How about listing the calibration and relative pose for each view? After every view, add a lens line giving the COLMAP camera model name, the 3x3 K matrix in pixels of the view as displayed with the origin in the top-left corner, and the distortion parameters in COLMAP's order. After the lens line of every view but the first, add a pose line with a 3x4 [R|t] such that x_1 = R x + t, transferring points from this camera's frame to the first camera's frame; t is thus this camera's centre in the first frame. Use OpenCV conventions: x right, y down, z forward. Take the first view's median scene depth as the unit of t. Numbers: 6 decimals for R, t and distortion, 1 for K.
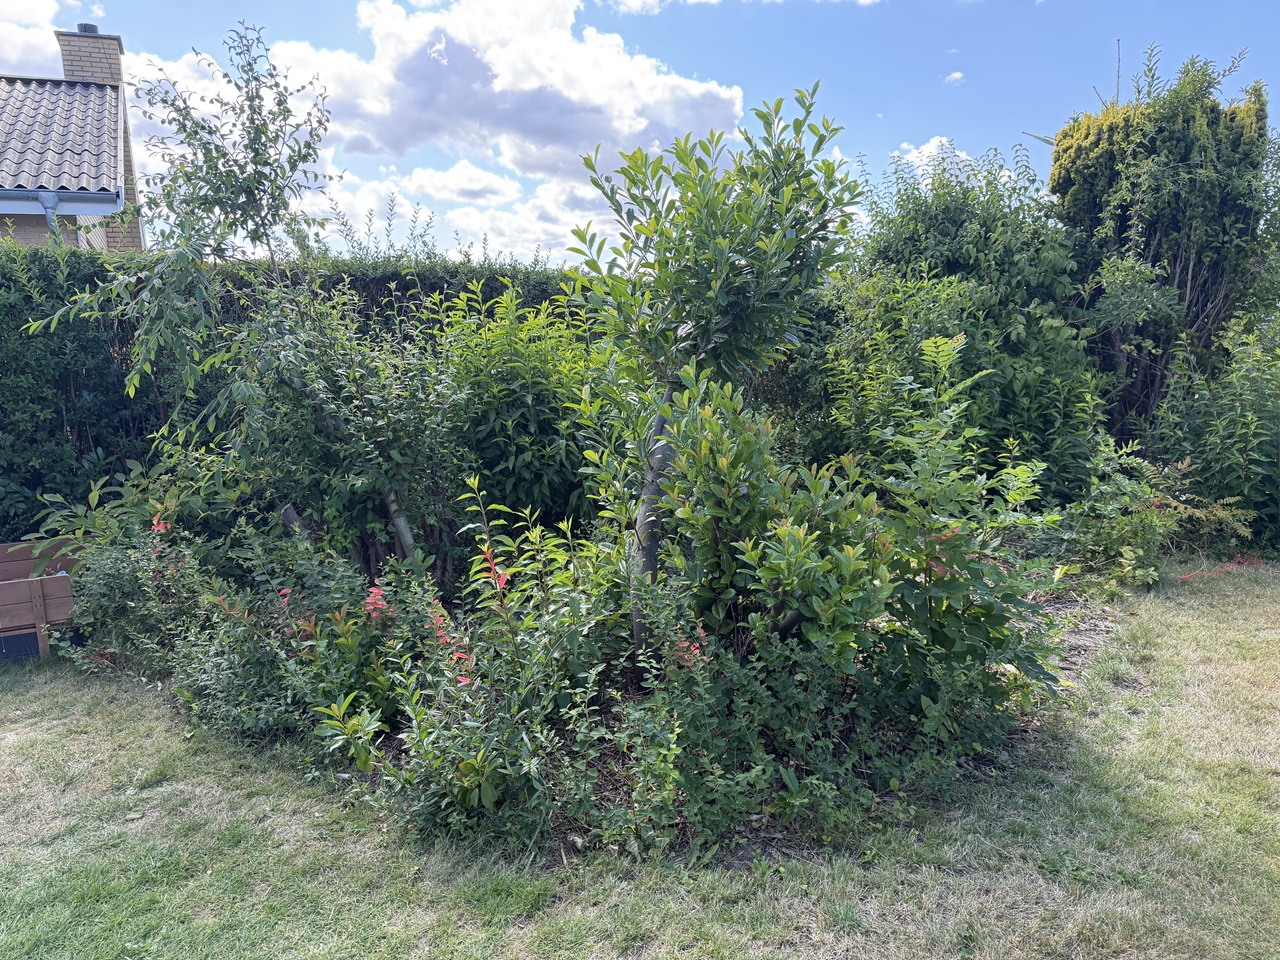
lens RADIAL K [[948.1, 0, 640.0], [0, 948.1, 480.0], [0, 0, 1]] dist [0.077901, -0.072067]
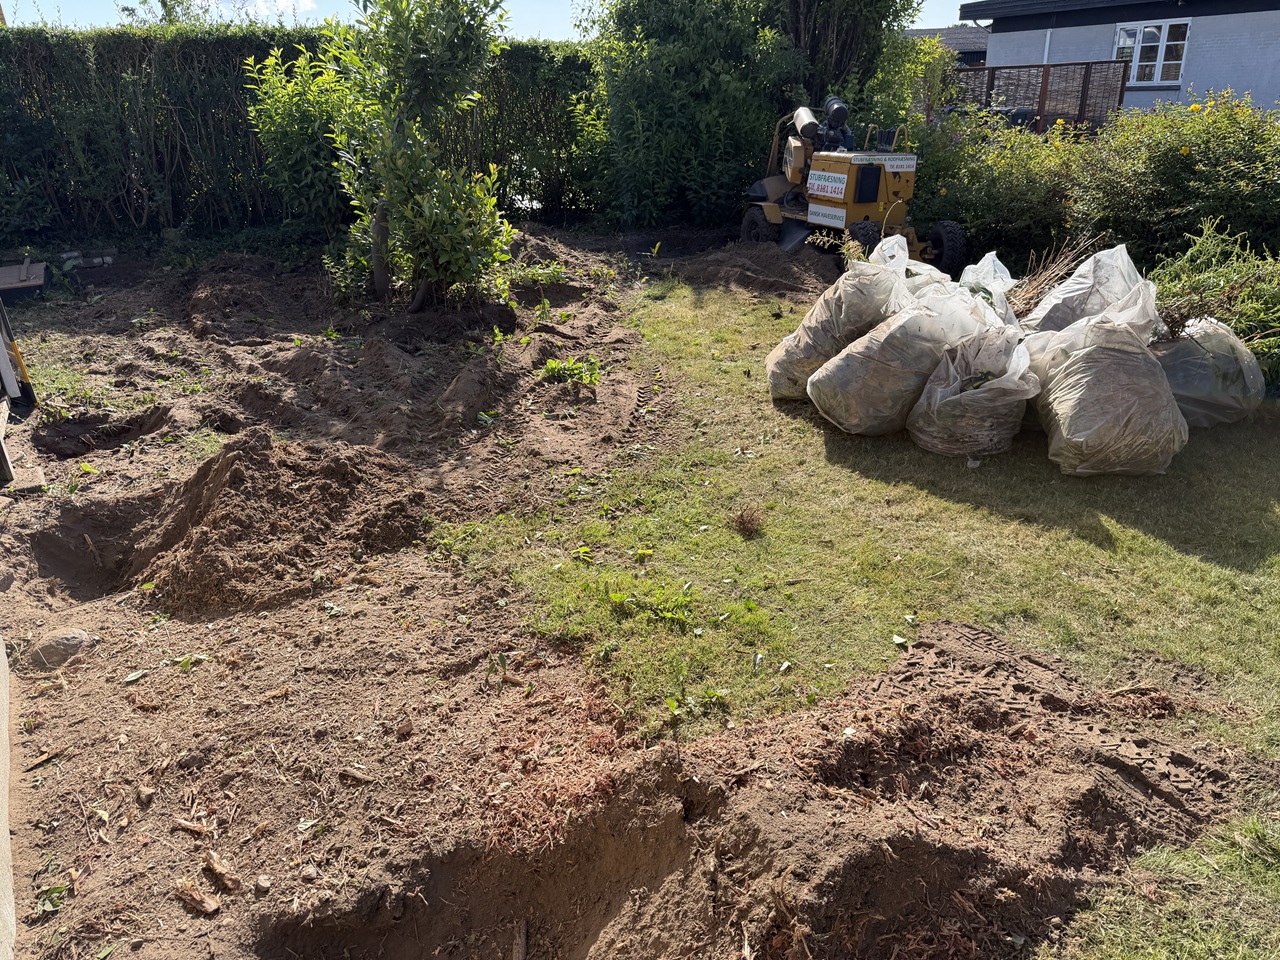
lens RADIAL K [[948.1, 0, 640.0], [0, 948.1, 480.0], [0, 0, 1]] dist [0.077901, -0.072067]
pose [[0.998721, -0.021436, 0.045791, 0.248309], [0.008992, 0.966545, 0.256338, 0.046068], [-0.049754, -0.255598, 0.965502, -0.512895]]
